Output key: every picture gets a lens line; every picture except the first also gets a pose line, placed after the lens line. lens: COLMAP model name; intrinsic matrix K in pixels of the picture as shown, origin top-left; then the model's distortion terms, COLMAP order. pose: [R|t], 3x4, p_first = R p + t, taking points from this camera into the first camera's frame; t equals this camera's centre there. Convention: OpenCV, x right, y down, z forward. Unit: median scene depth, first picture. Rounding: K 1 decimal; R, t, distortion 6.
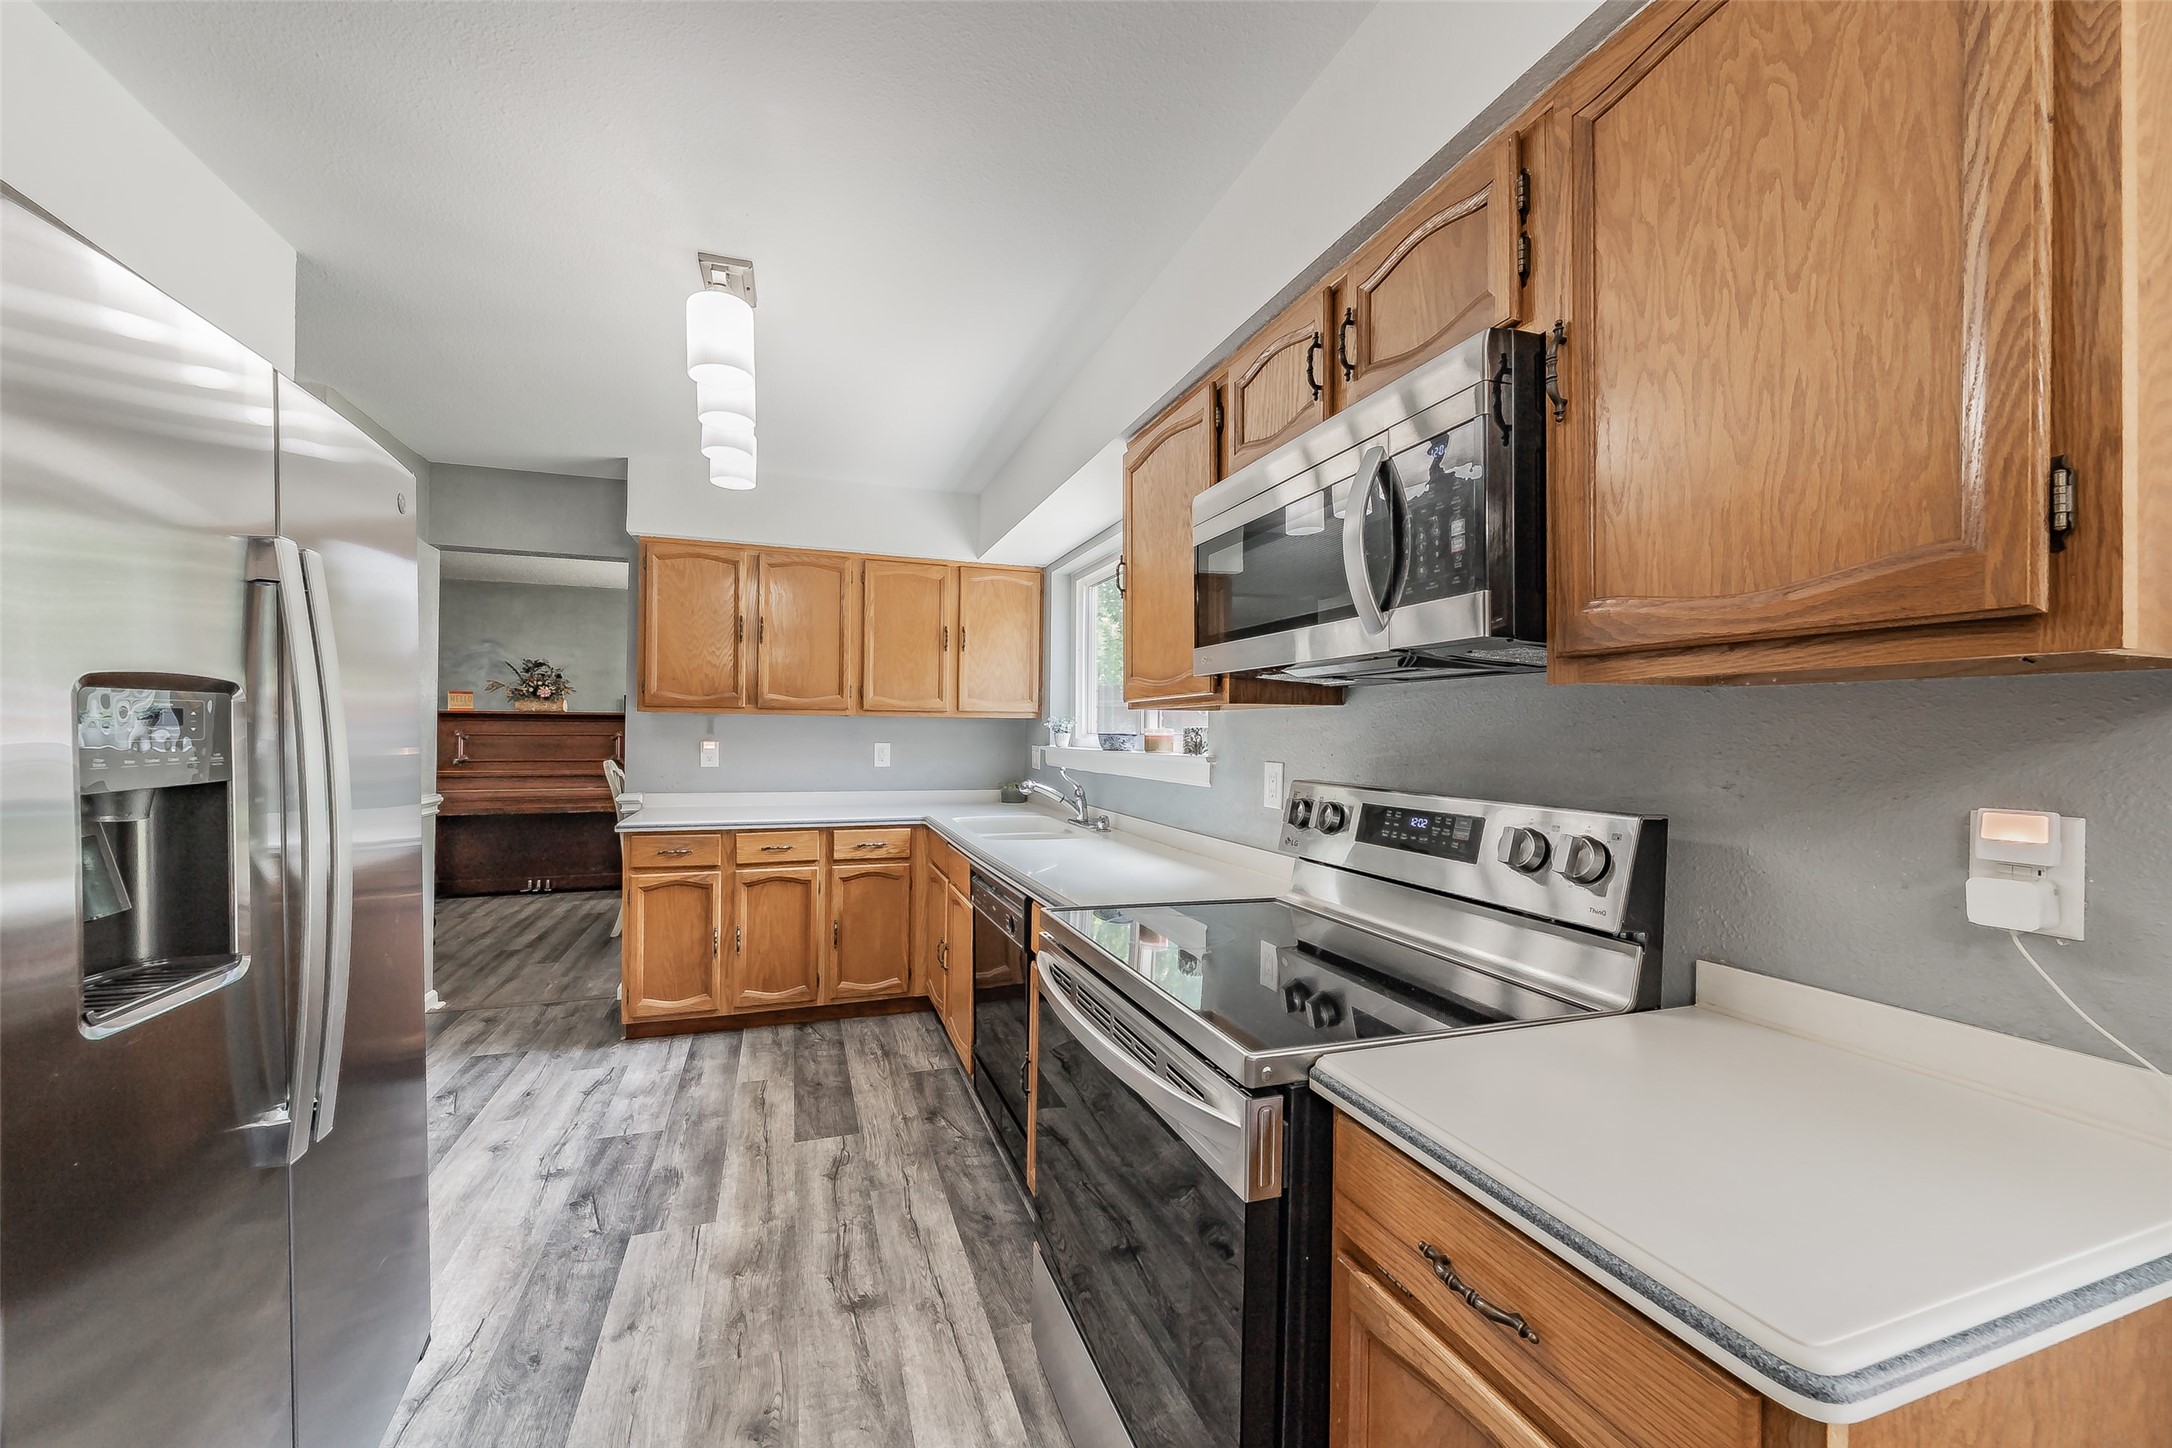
lens RADIAL K [[848.9, 0, 1088.9], [0, 848.9, 736.3], [0, 0, 1]] dist [0.000731, -0.000100]
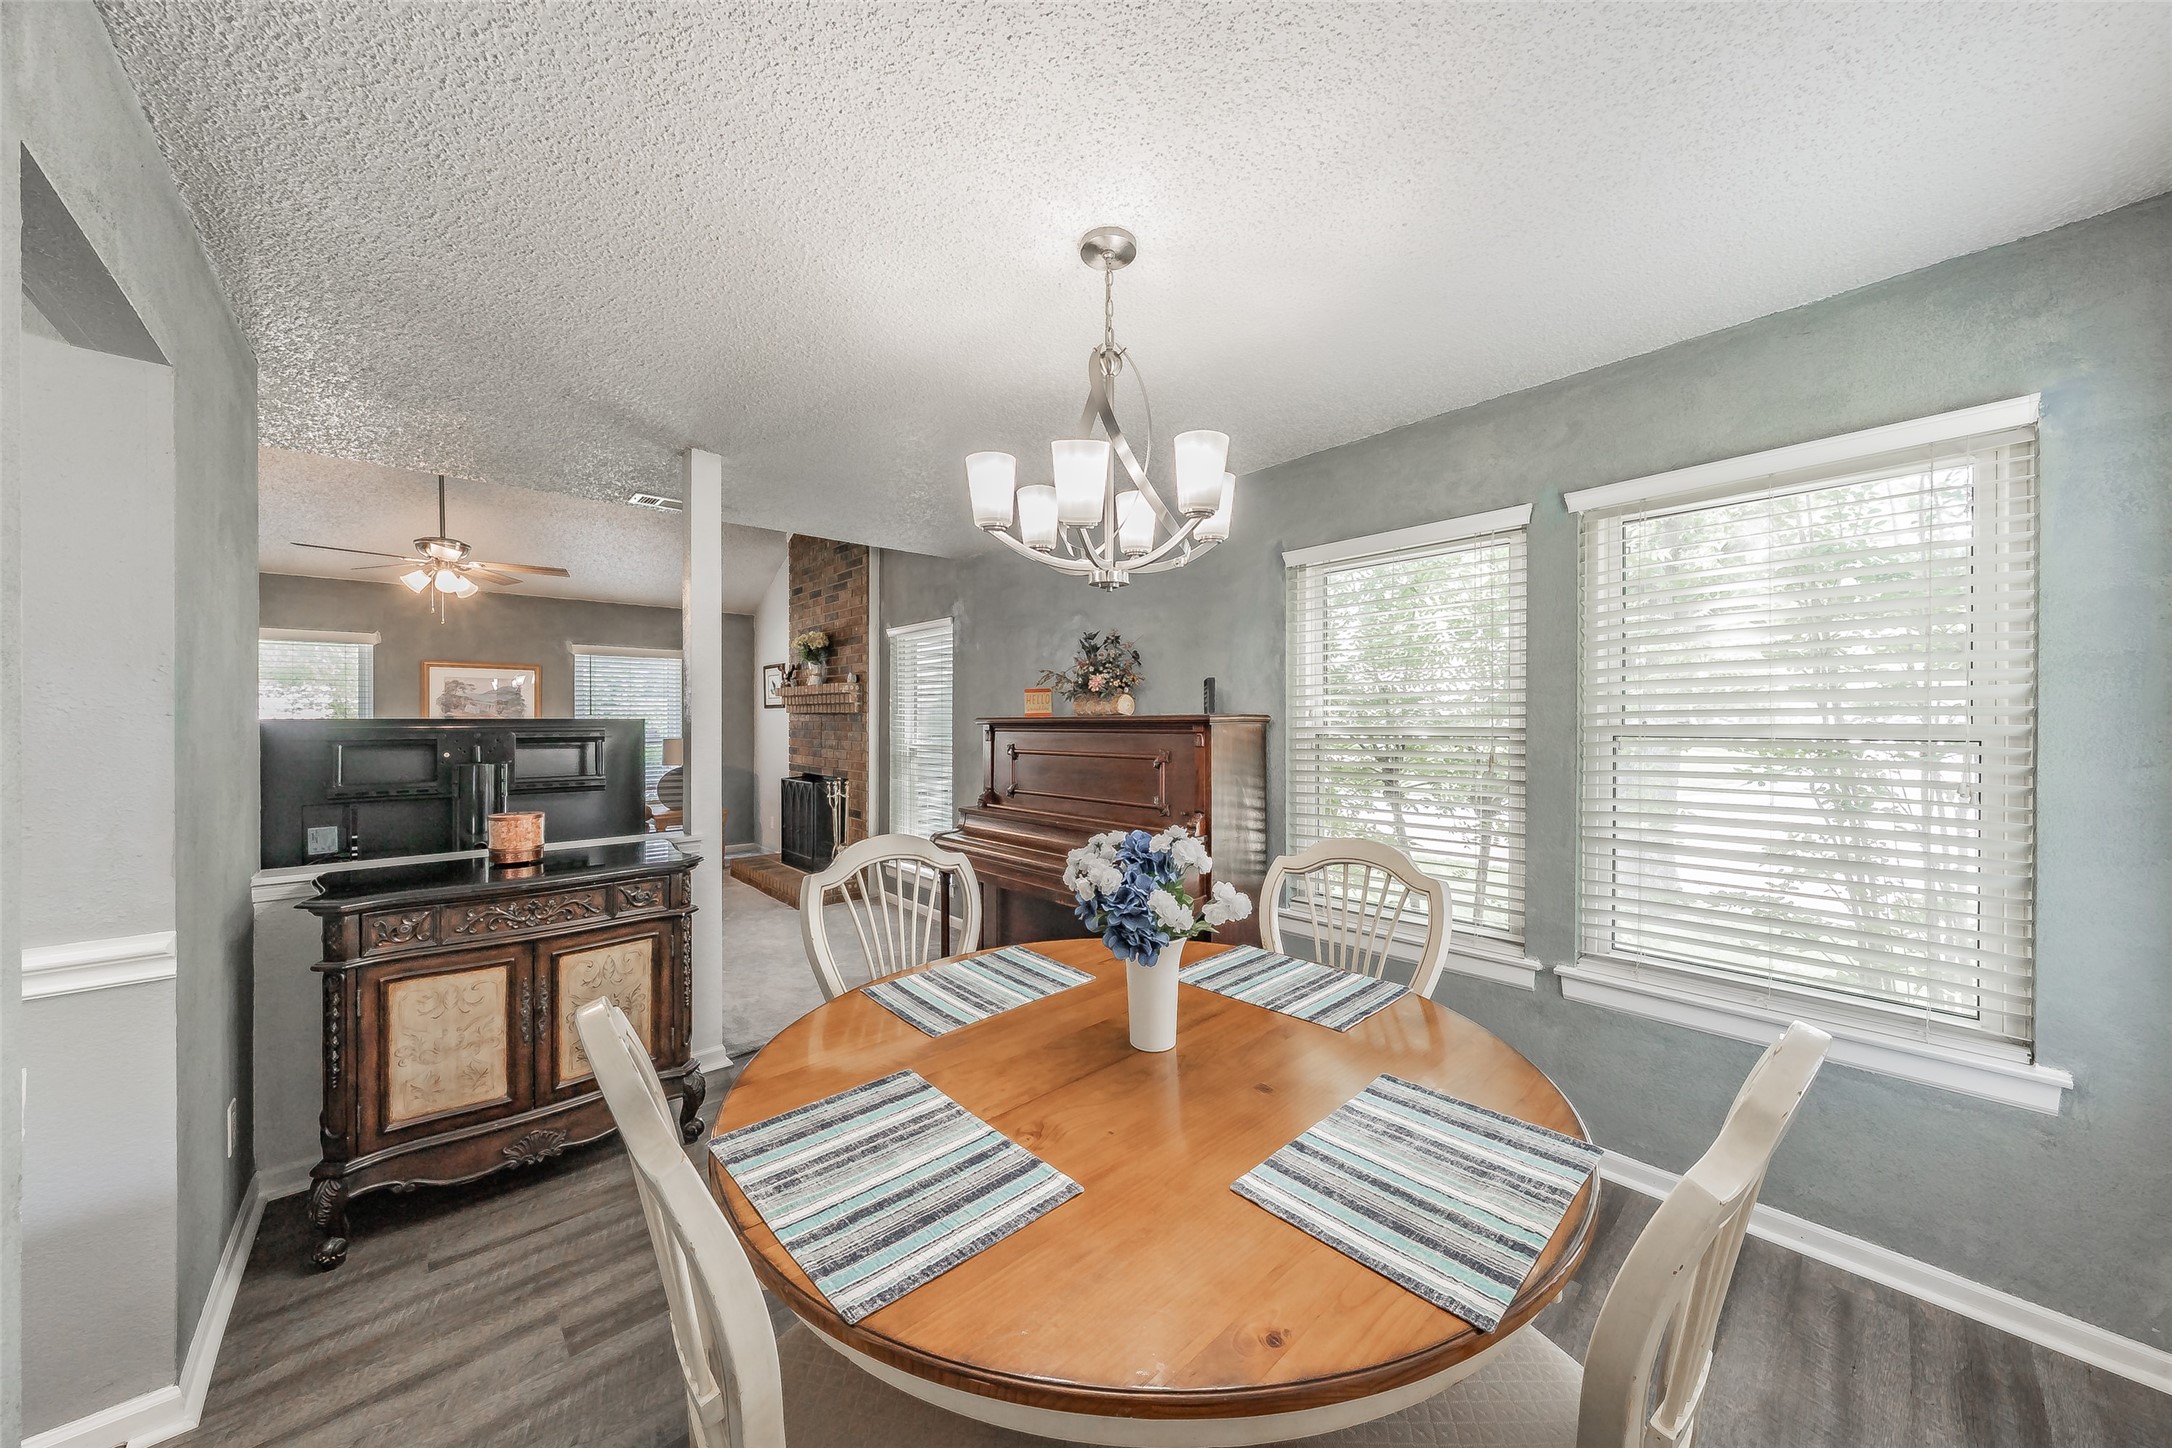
lens RADIAL K [[762.8, 0, 1086.0], [0, 762.8, 724.0], [0, 0, 1]] dist [0.000496, -0.000020]
pose [[0.390565, 0.000441, -0.920575, -0.353551], [0.007127, 0.999968, 0.003503, -0.063420], [0.920548, -0.007929, 0.390550, 1.980529]]
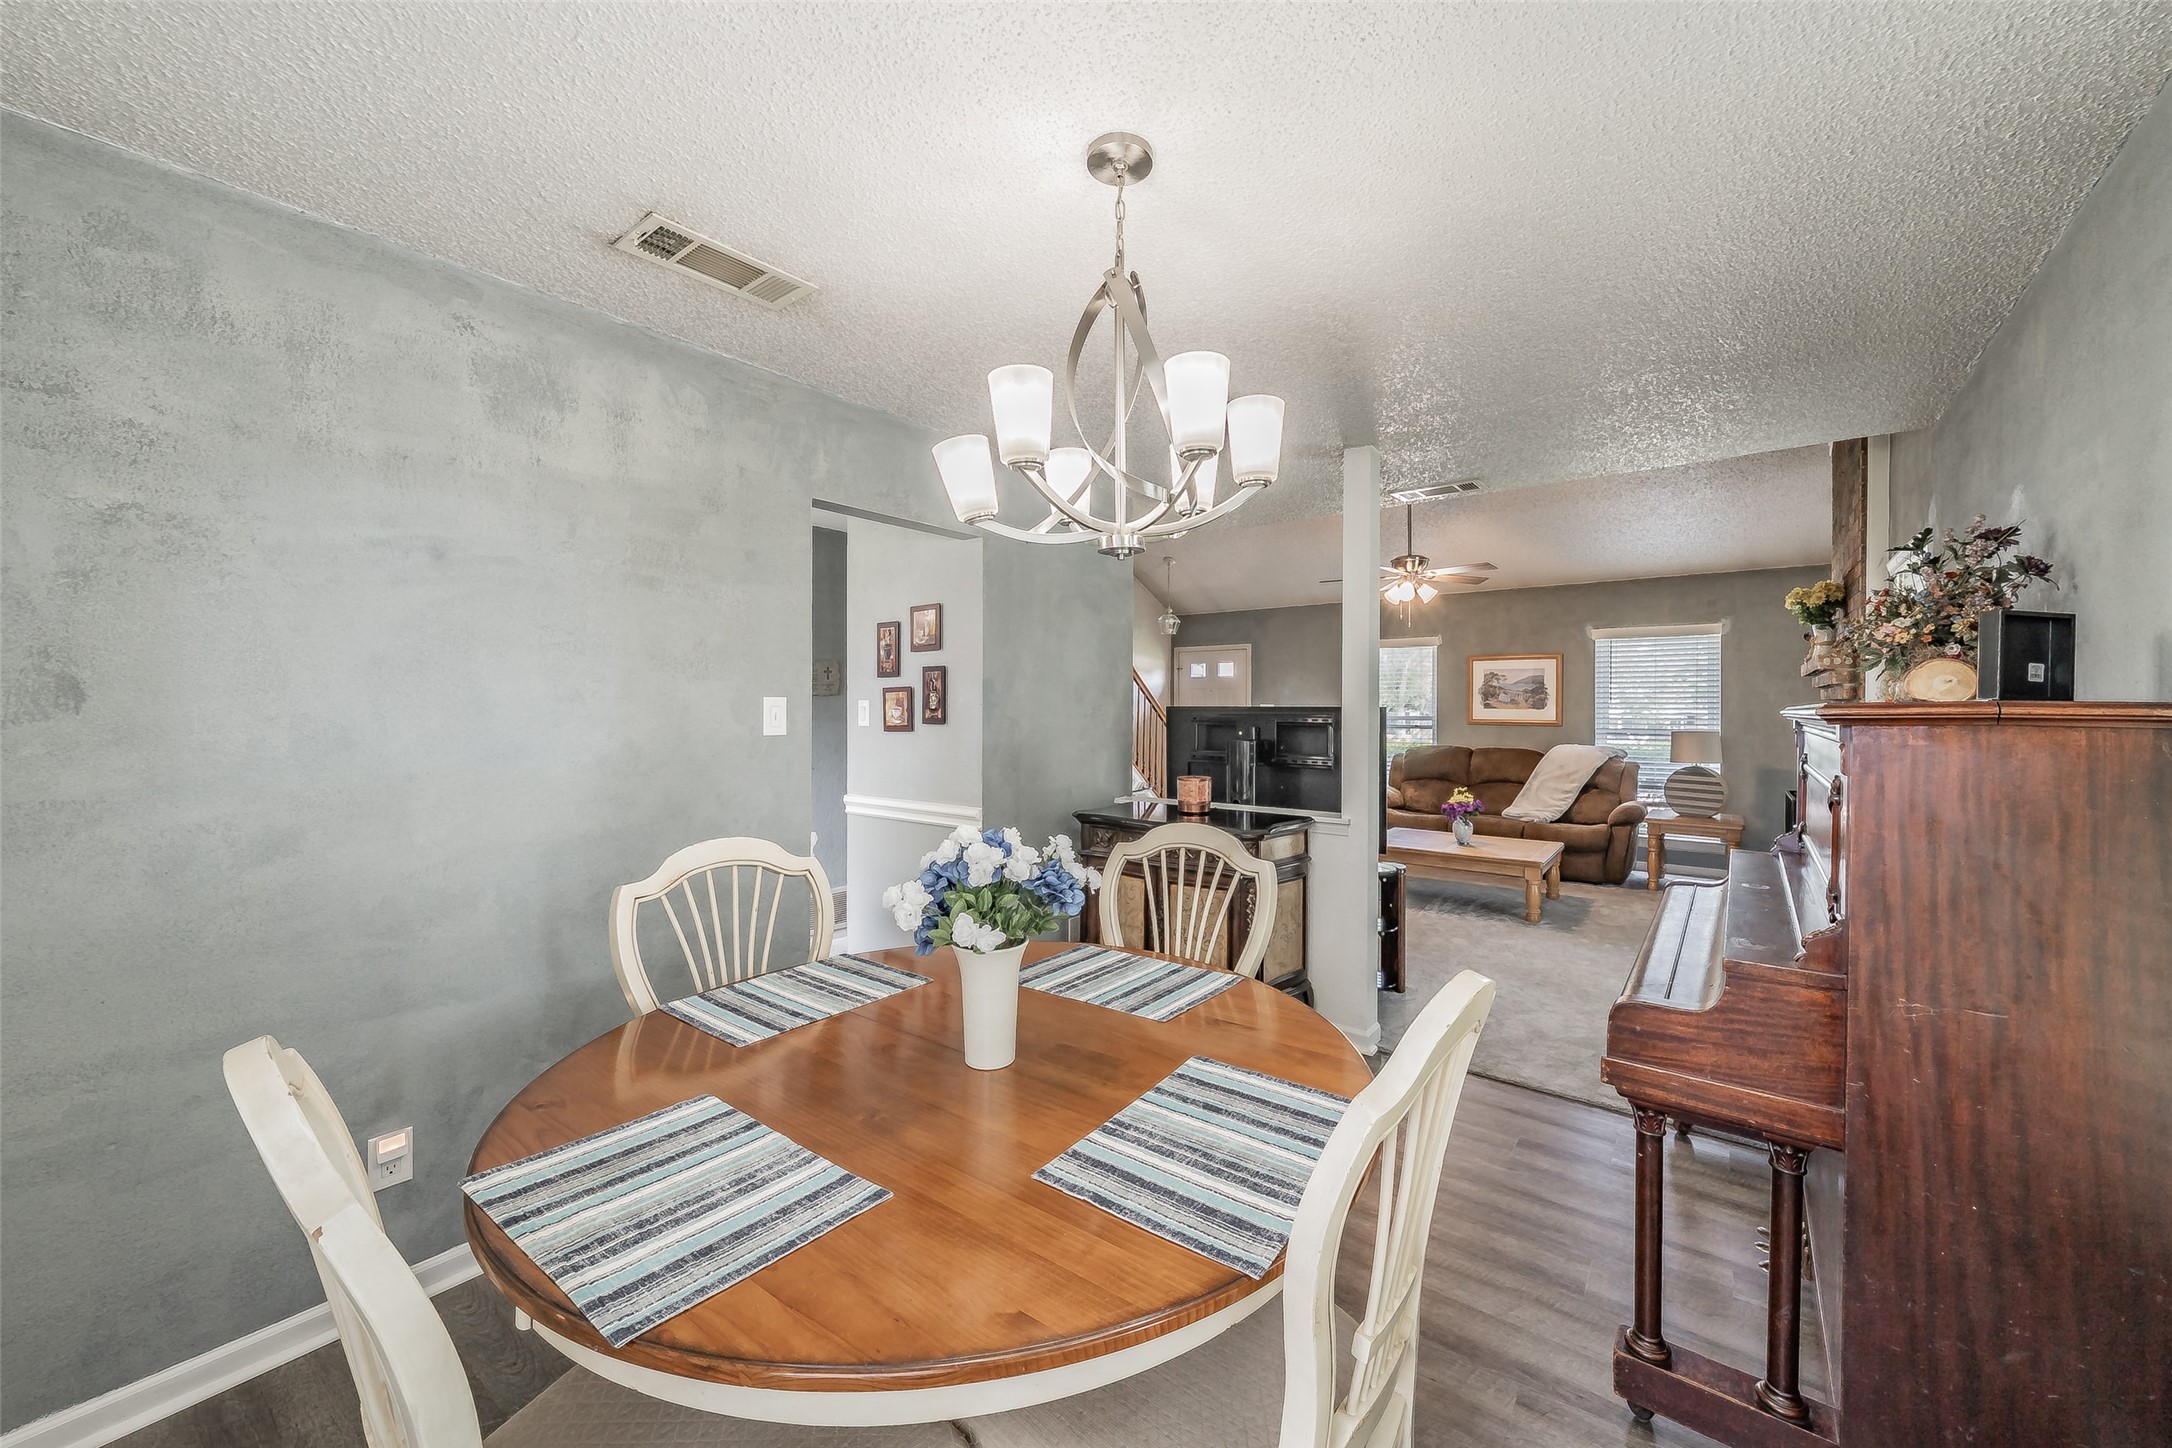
lens RADIAL K [[816.8, 0, 1086.0], [0, 816.8, 724.0], [0, 0, 1]] dist [-0.000606, -0.000021]
pose [[-0.845841, 0.003760, -0.533422, -0.821784], [-0.005921, 0.999847, 0.016436, -0.064157], [0.533402, 0.017061, -0.845690, 3.363531]]
